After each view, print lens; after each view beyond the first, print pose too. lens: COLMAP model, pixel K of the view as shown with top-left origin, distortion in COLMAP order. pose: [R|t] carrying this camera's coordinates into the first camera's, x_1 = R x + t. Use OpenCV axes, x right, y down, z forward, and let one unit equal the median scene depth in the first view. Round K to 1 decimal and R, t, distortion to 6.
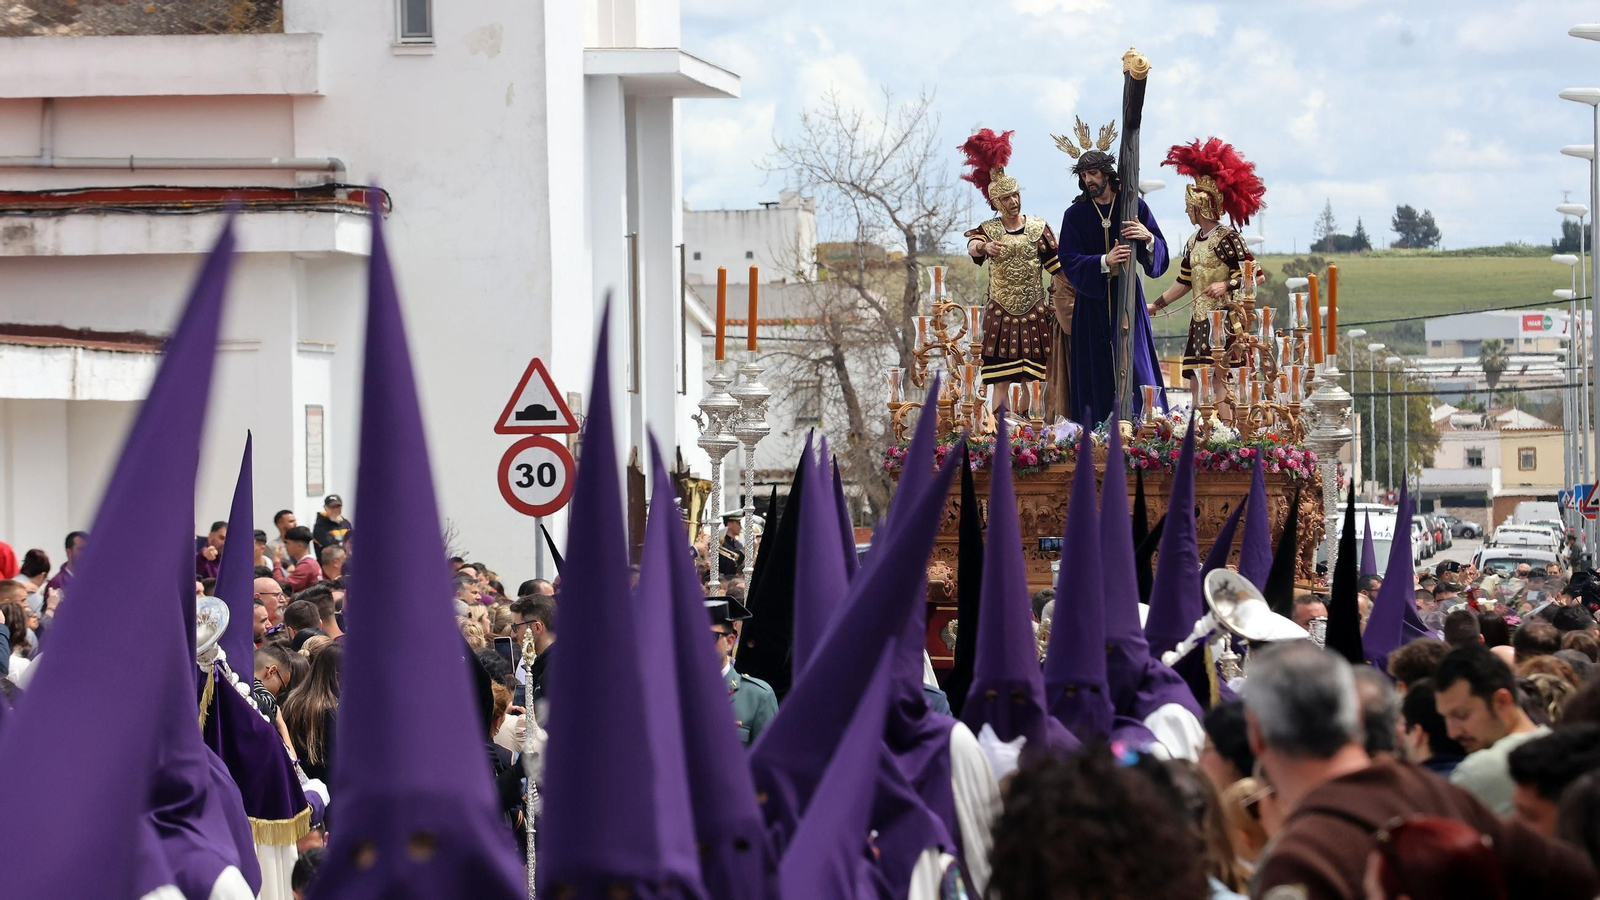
lens RADIAL K [[9030.7, 0, 800.0], [0, 9030.7, 450.0], [0, 0, 1]] dist [0.396129, 7.873981]
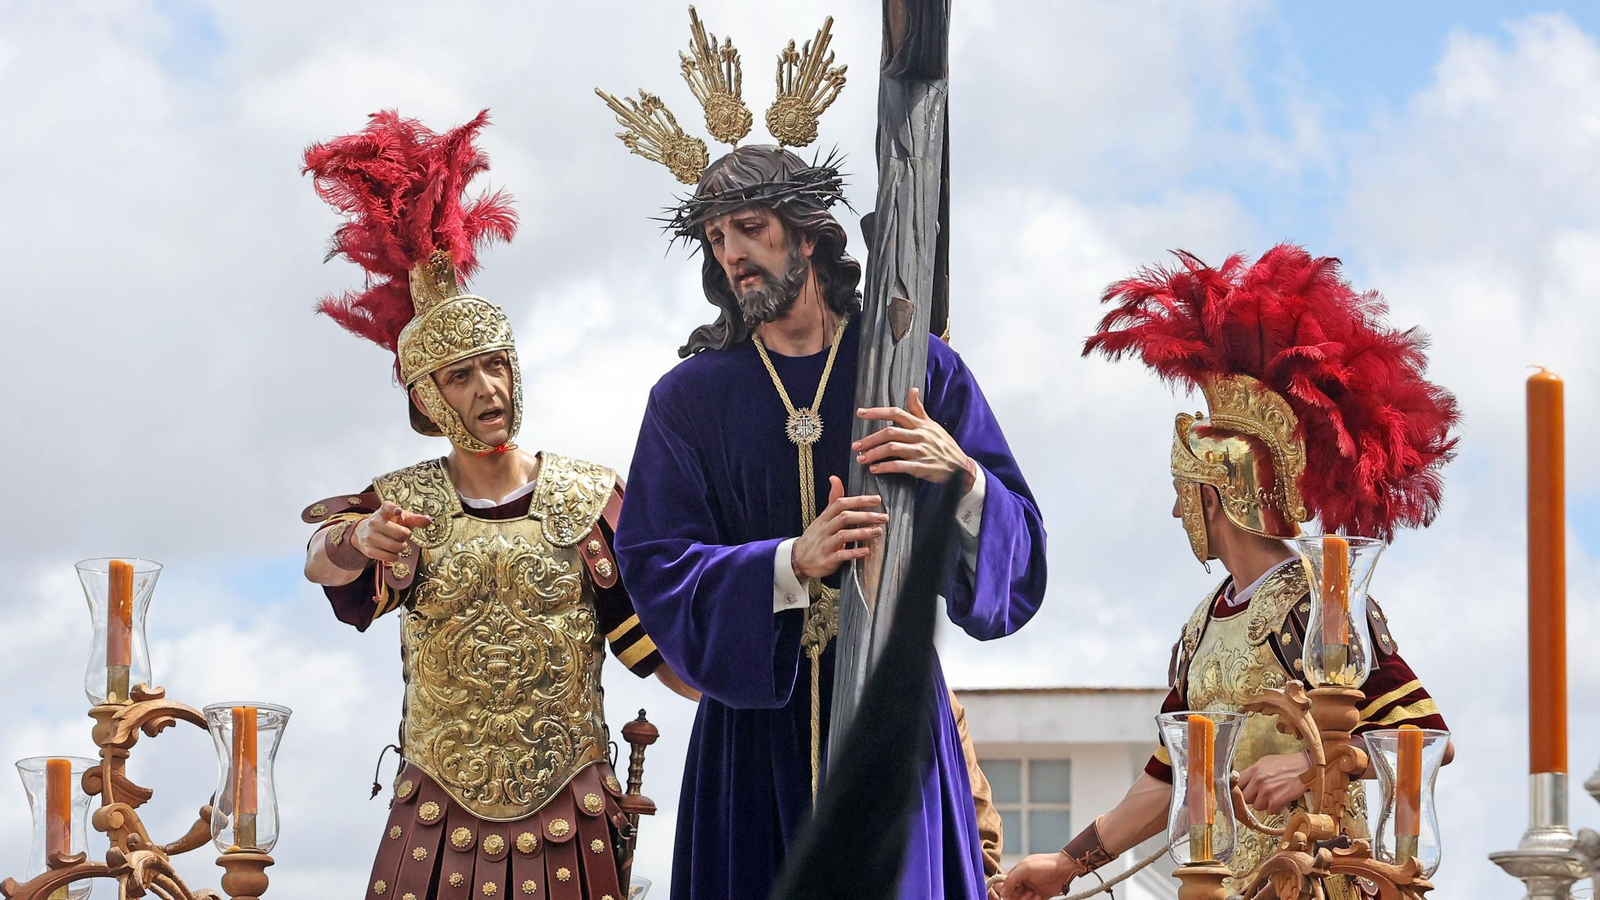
lens RADIAL K [[10450.4, 0, 800.0], [0, 10450.4, 450.0], [0, 0, 1]] dist [1.137088, -0.739225]
pose [[0.998858, 0.009074, -0.046911, 0.048098], [-0.015613, 0.989891, -0.140965, 0.017862], [0.045157, 0.141536, 0.988903, 0.708233]]
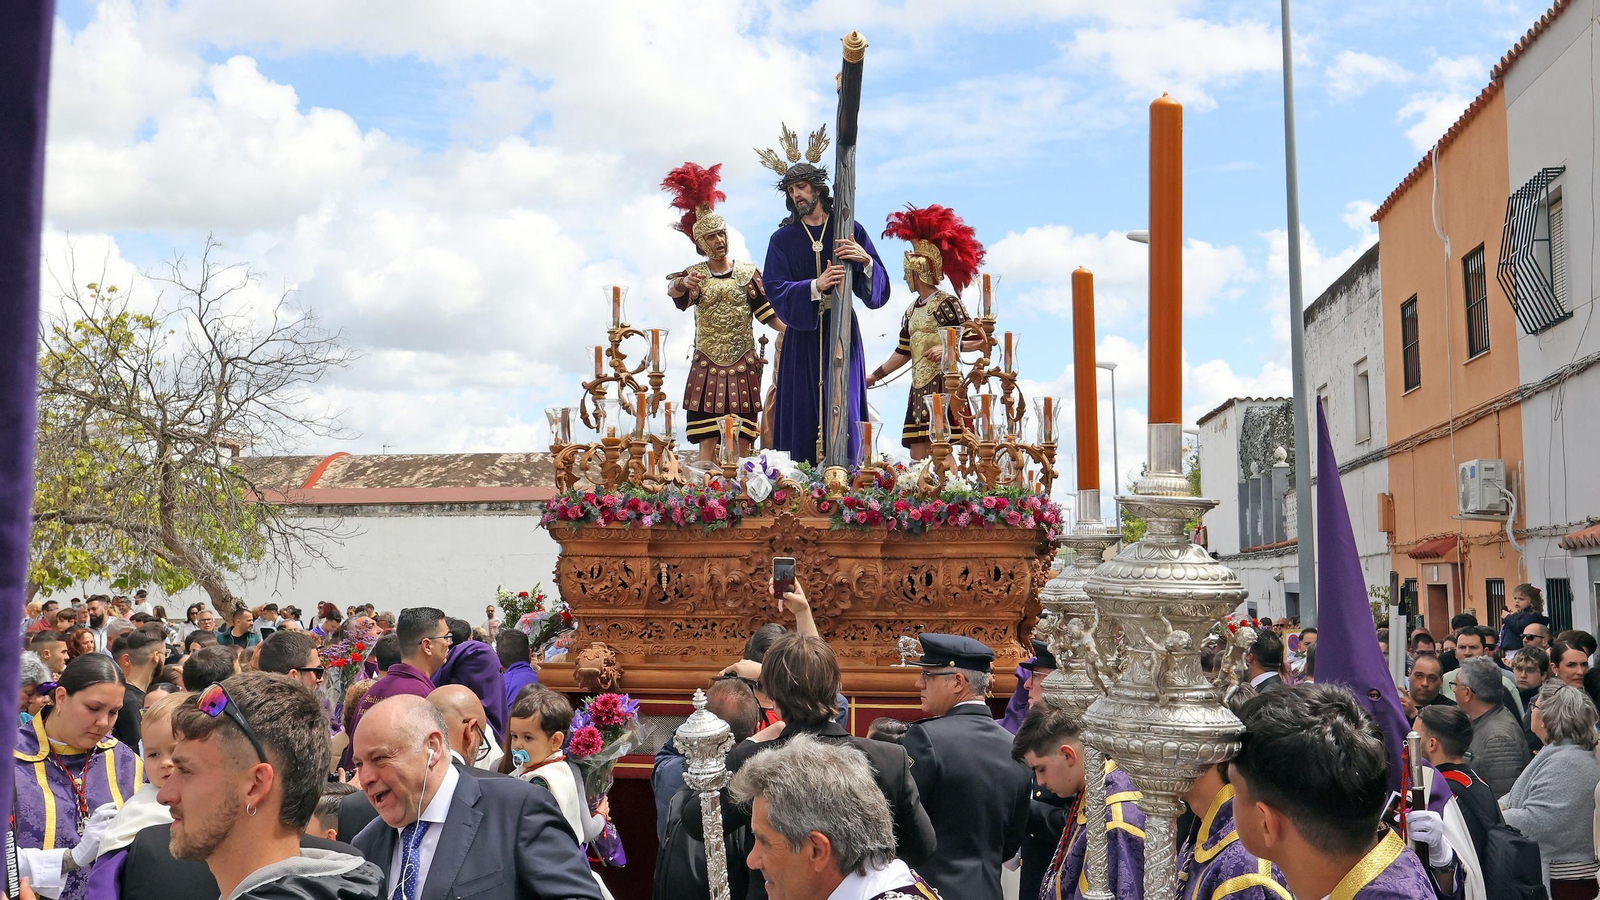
lens RADIAL K [[1832.4, 0, 759.5], [0, 1832.4, 376.8], [0, 0, 1]] dist [0.007452, -0.001821]
pose [[0.999759, -0.000392, -0.021965, 0.032359], [-0.002045, 0.993838, -0.110821, 0.007002], [0.021873, 0.110839, 0.993598, 0.830701]]
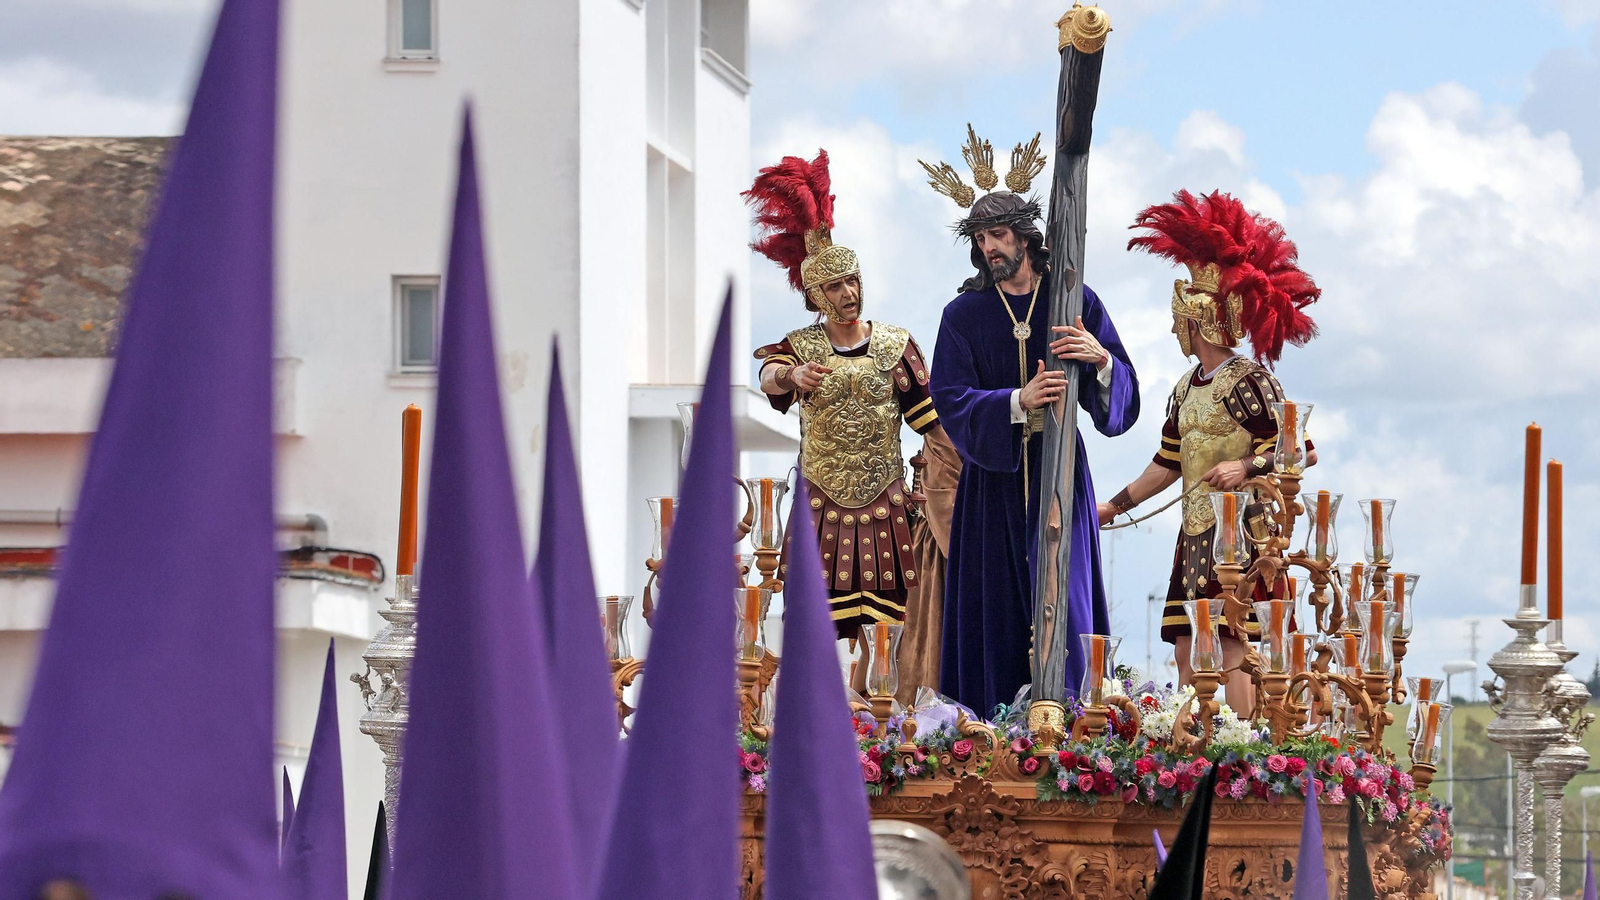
lens RADIAL K [[11104.5, 0, 800.0], [0, 11104.5, 450.0], [0, 0, 1]] dist [0.009588, -34.635277]
pose [[0.999765, 0.019331, 0.009771, 0.014843], [-0.018832, 0.998632, -0.048785, 0.013773], [-0.010701, 0.048589, 0.998762, 0.355754]]
